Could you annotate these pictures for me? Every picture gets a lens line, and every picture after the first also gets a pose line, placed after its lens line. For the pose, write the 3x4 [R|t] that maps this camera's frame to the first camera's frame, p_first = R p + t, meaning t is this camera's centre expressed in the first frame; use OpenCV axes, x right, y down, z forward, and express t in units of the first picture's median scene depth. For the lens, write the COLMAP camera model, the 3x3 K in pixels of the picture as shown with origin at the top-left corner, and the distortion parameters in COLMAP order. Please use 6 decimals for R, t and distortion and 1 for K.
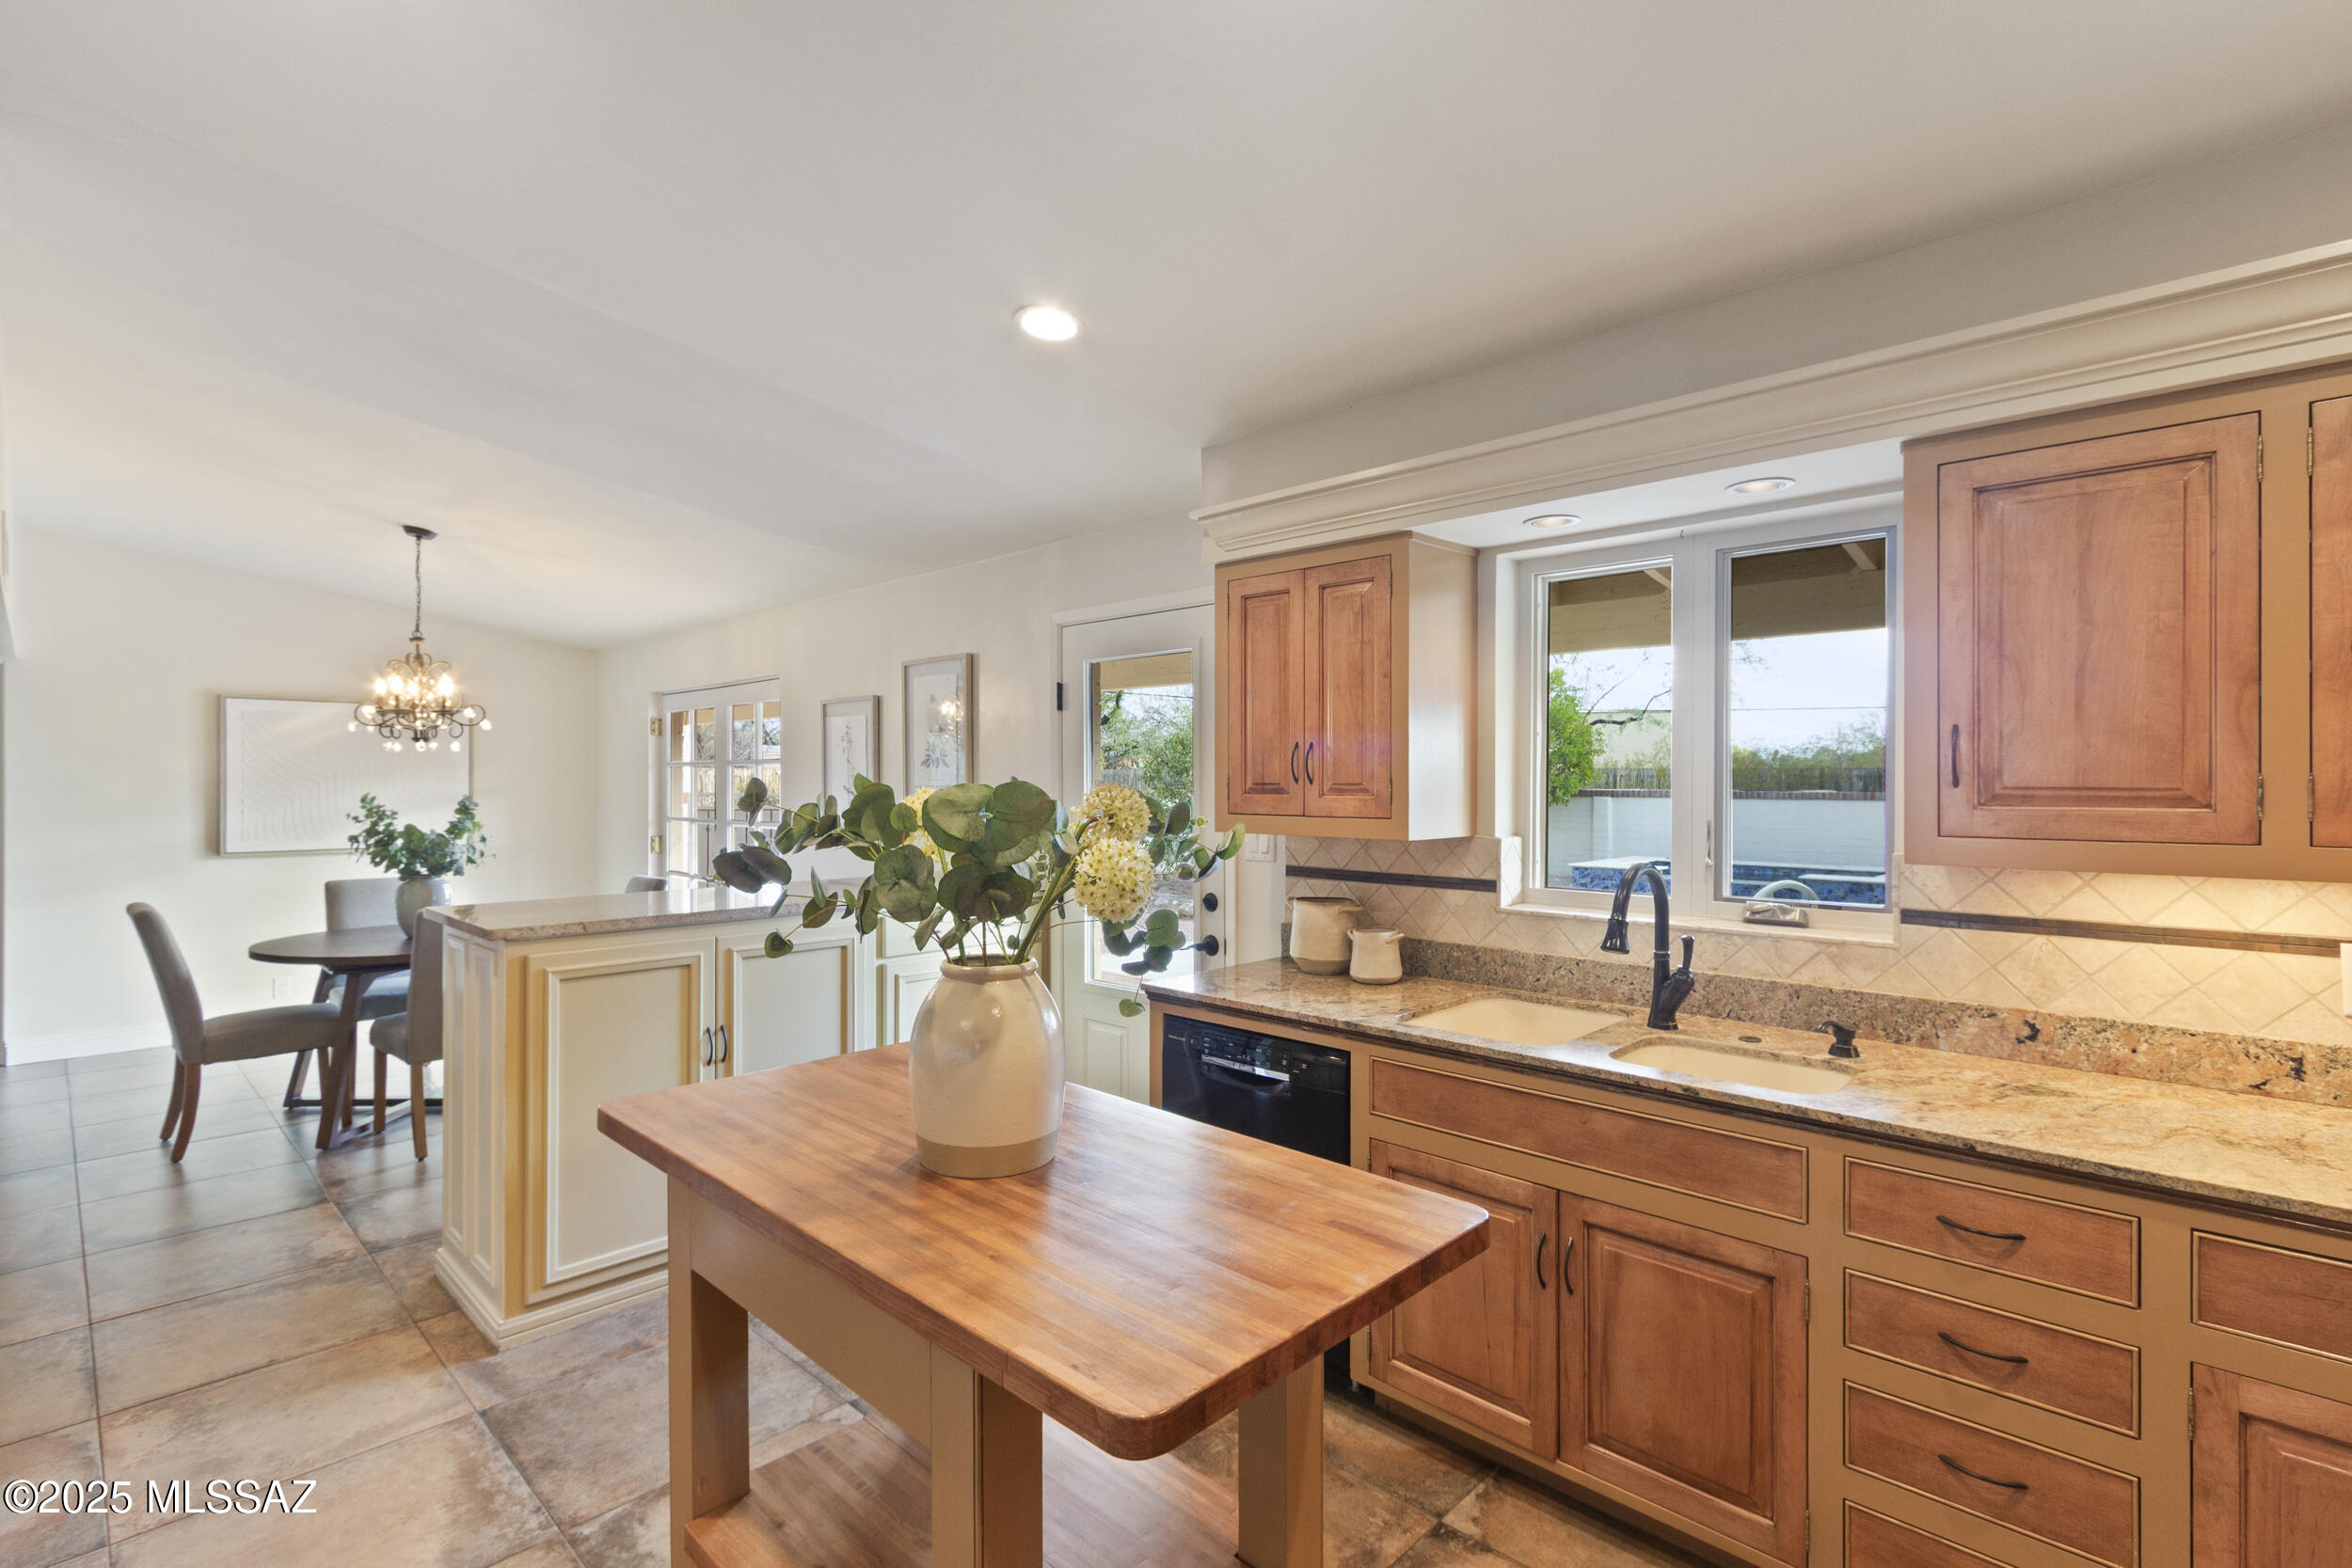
lens RADIAL K [[1101.1, 0, 1176.0], [0, 1101.1, 784.0], [0, 0, 1]] dist [0.000039, -0.000226]
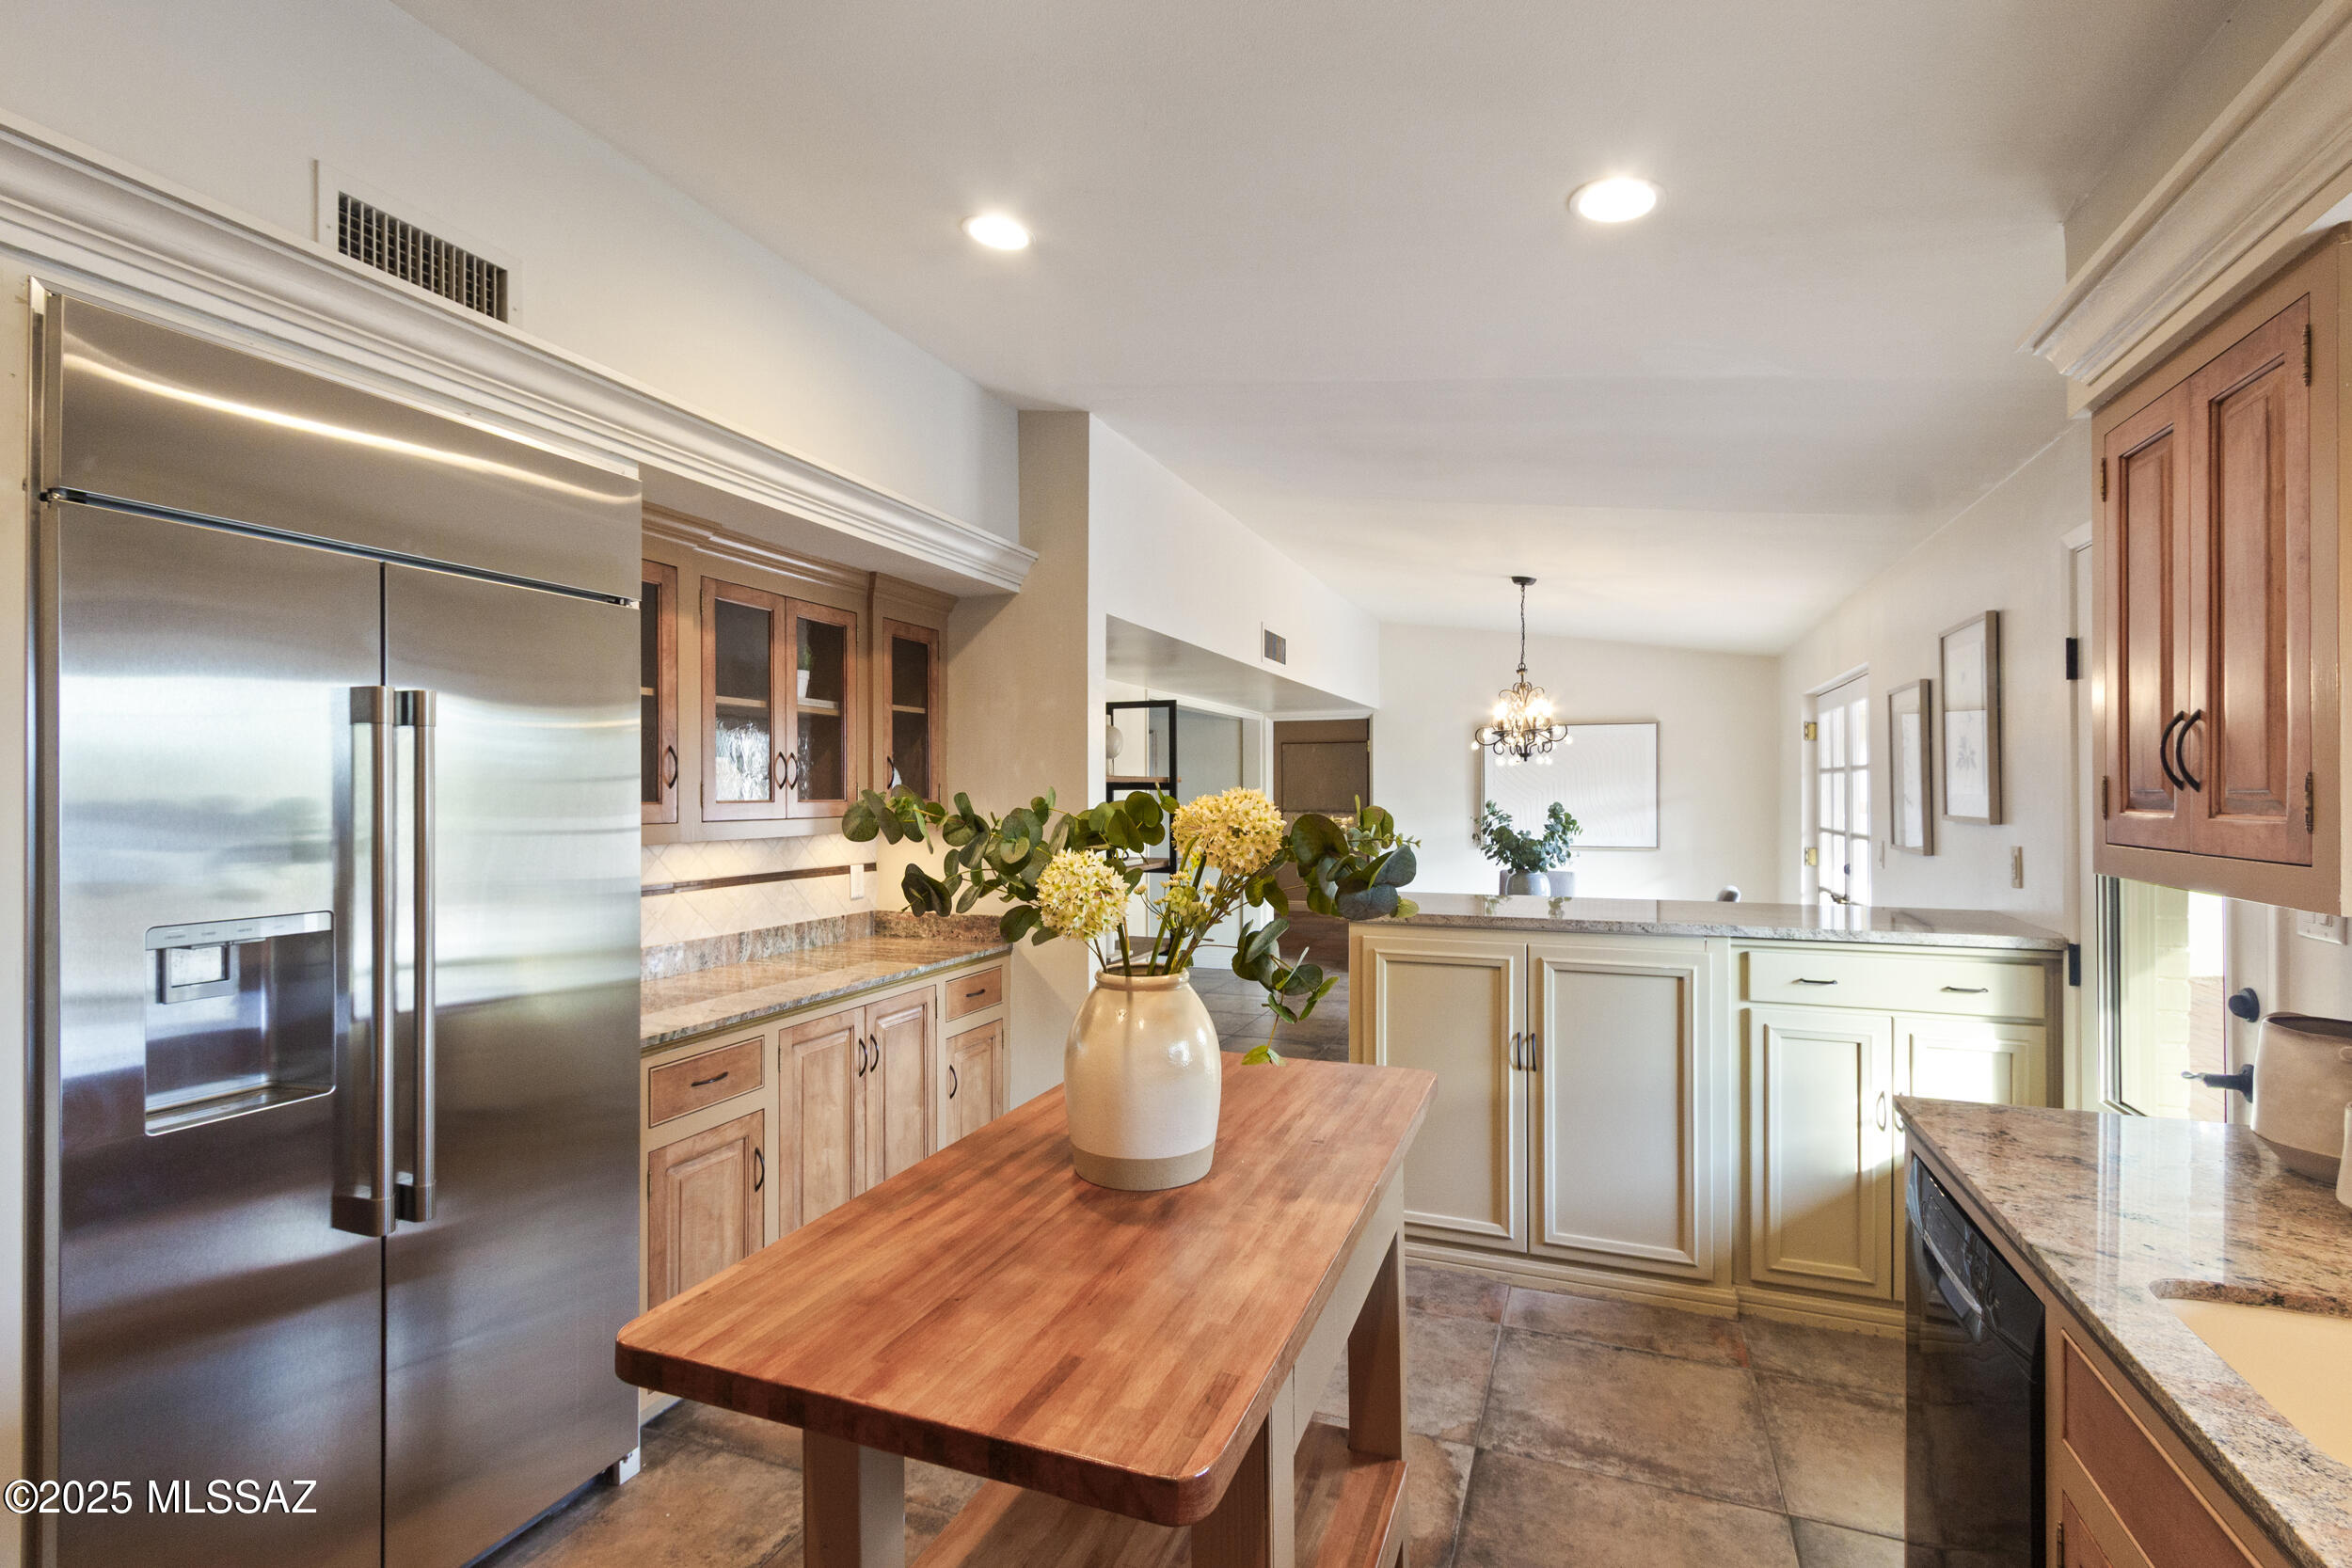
lens RADIAL K [[1065.7, 0, 1162.5], [0, 1065.7, 791.5], [0, 0, 1]] dist [0.002290, -0.000070]
pose [[0.369562, -0.001085, -0.929206, 0.430685], [0.000570, 0.999999, -0.000941, 0.000128], [0.929206, -0.000182, 0.369562, 0.390913]]
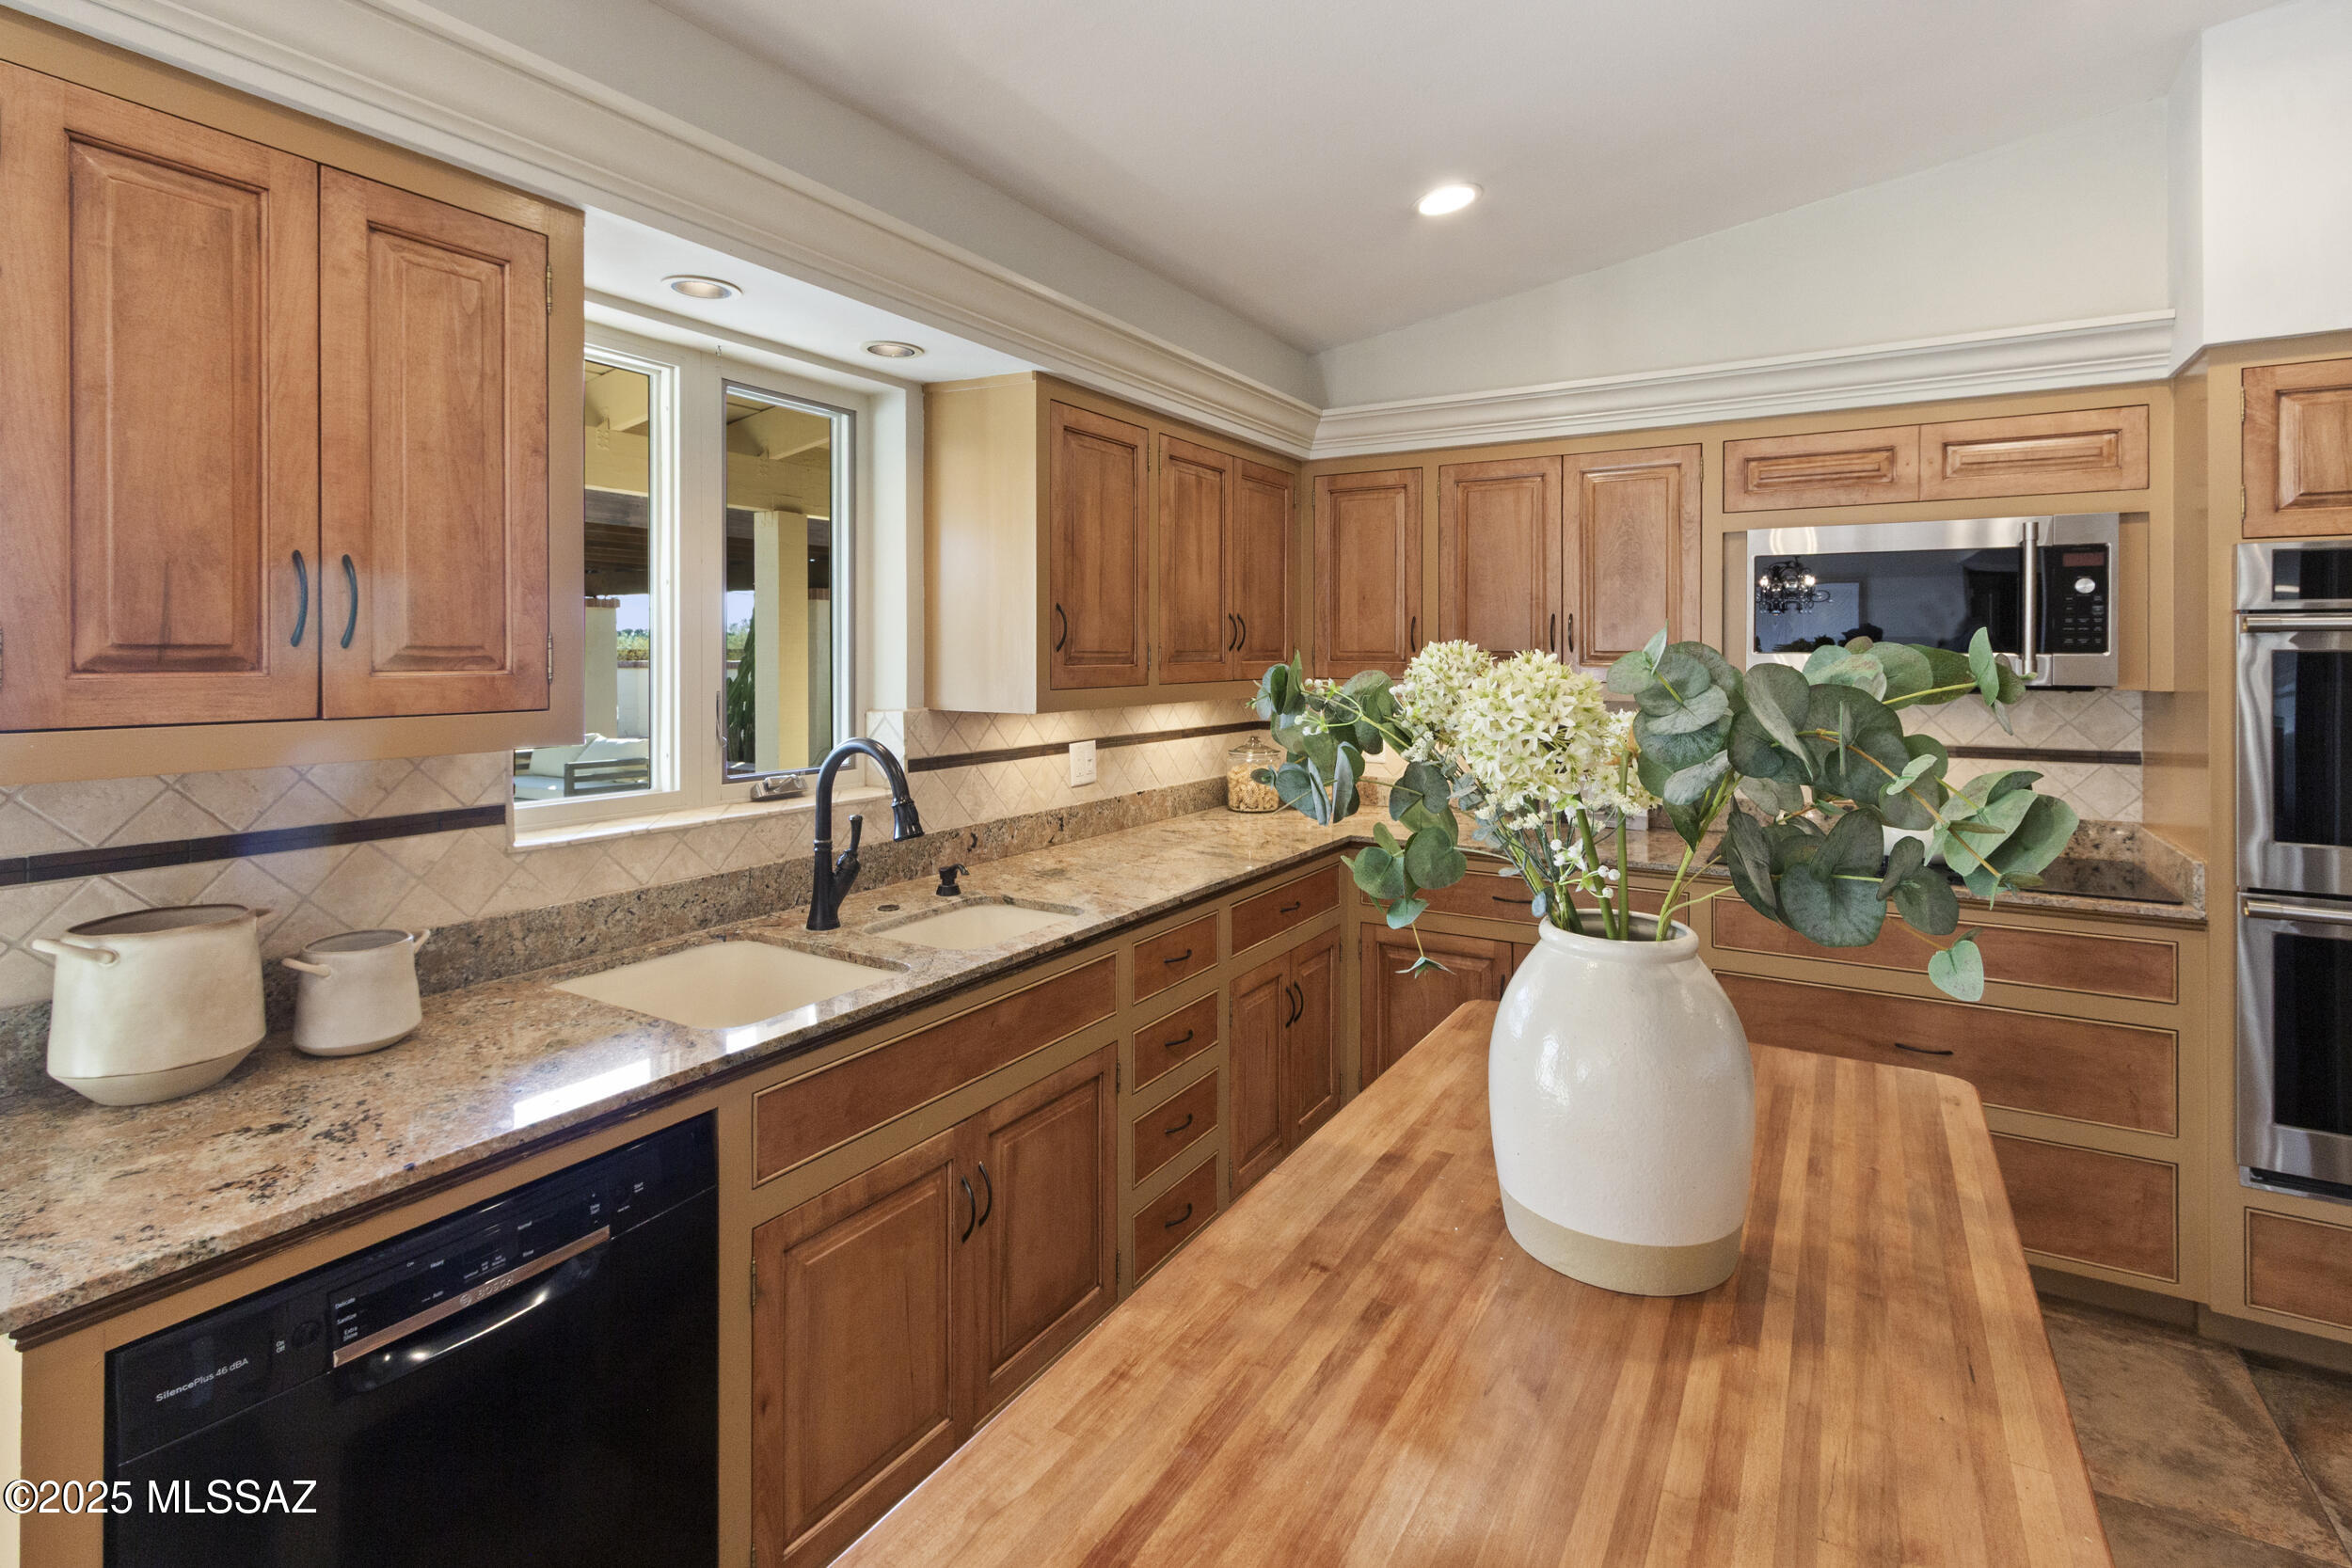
lens RADIAL K [[1125.1, 0, 1181.6], [0, 1125.1, 652.4], [0, 0, 1]] dist [0.005280, 0.000195]
pose [[-0.229852, -0.000694, 0.973225, -0.436127], [0.000676, 0.999999, 0.000873, 0.002075], [-0.973225, 0.000858, -0.229852, 0.820962]]
